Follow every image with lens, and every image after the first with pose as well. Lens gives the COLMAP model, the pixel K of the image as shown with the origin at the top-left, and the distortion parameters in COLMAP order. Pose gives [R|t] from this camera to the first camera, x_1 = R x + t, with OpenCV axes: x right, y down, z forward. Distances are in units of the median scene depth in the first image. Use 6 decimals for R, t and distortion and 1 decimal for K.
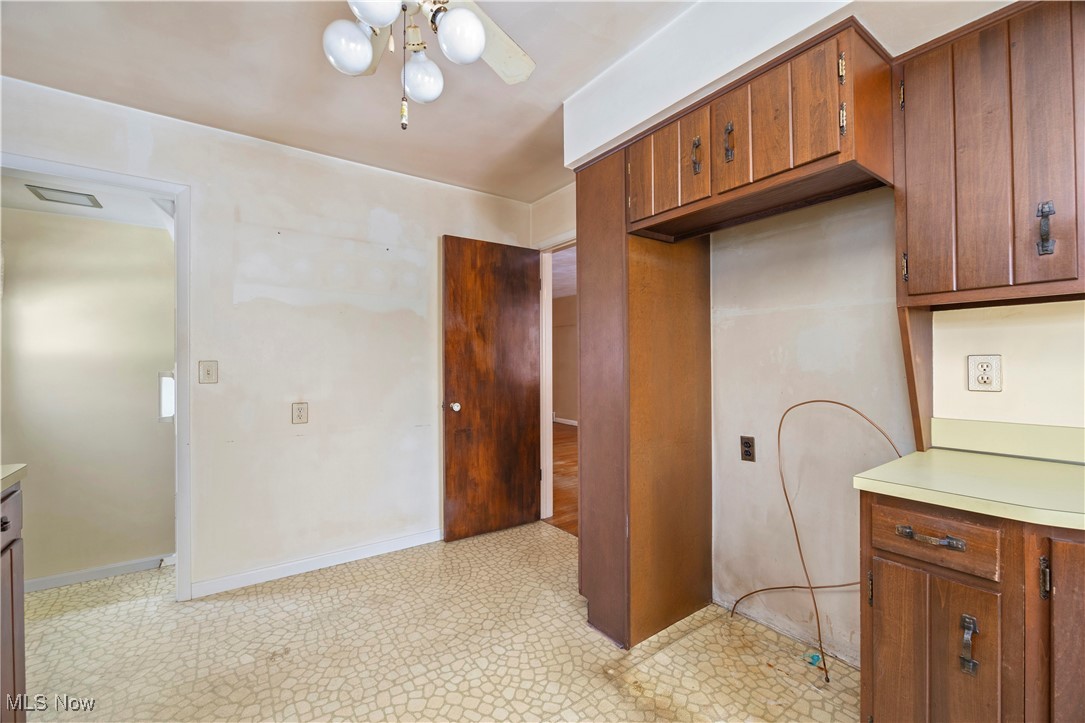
lens RADIAL K [[448.0, 0, 542.5], [0, 448.0, 361.5], [0, 0, 1]] dist [-0.015042, -0.000153]
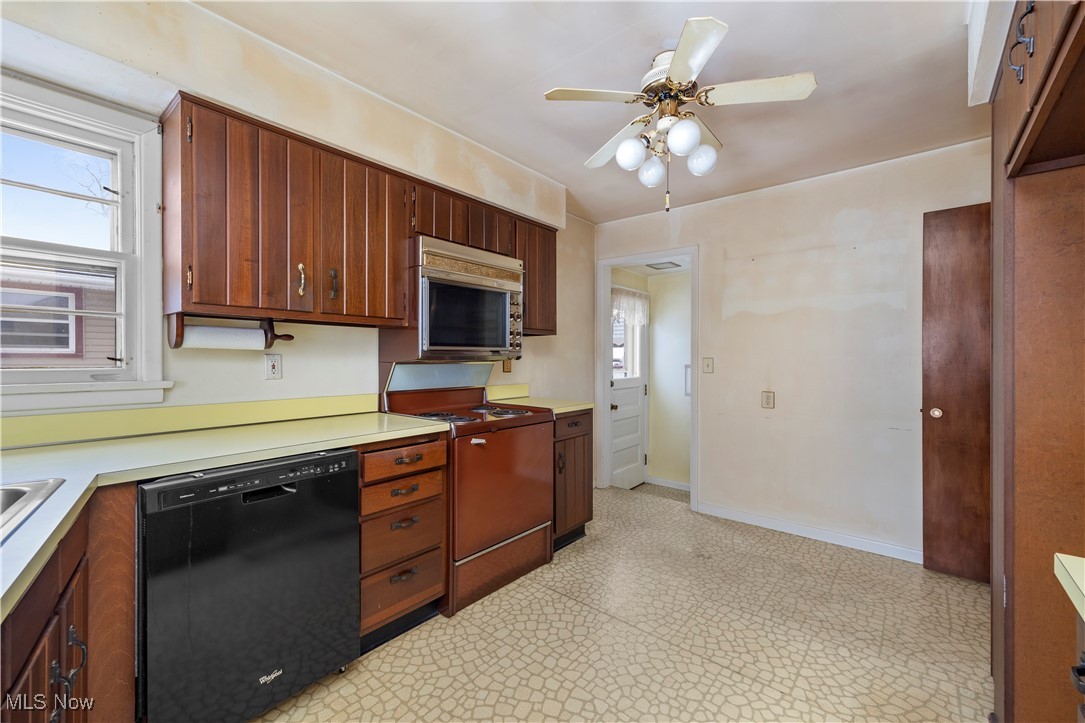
lens RADIAL K [[439.6, 0, 540.1], [0, 439.6, 357.7], [0, 0, 1]] dist [0.001221, -0.000038]
pose [[0.242075, 0.000960, -0.970257, 0.658554], [-0.002450, 0.999997, 0.000378, -0.001155], [0.970255, 0.002286, 0.242076, 0.107426]]
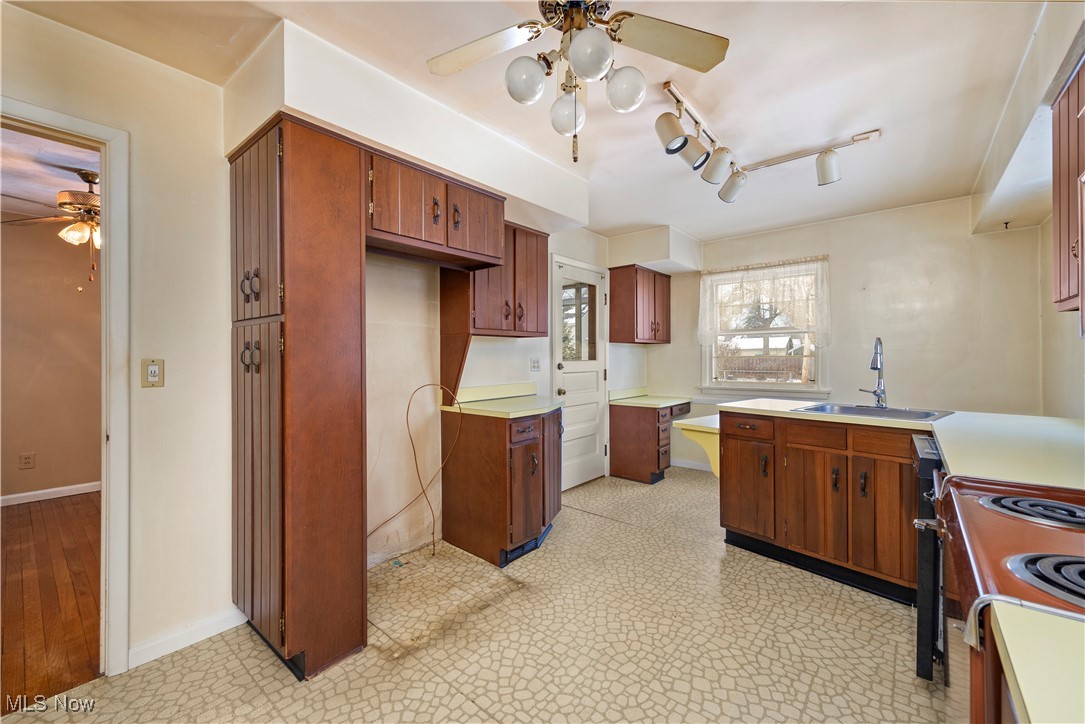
lens RADIAL K [[439.6, 0, 540.1], [0, 439.6, 358.2], [0, 0, 1]] dist [0.001221, -0.000038]
pose [[-0.247228, 0.005217, 0.968943, -0.839905], [0.007967, 0.999963, -0.003351, 0.000922], [-0.968925, 0.006891, -0.247260, 0.822168]]
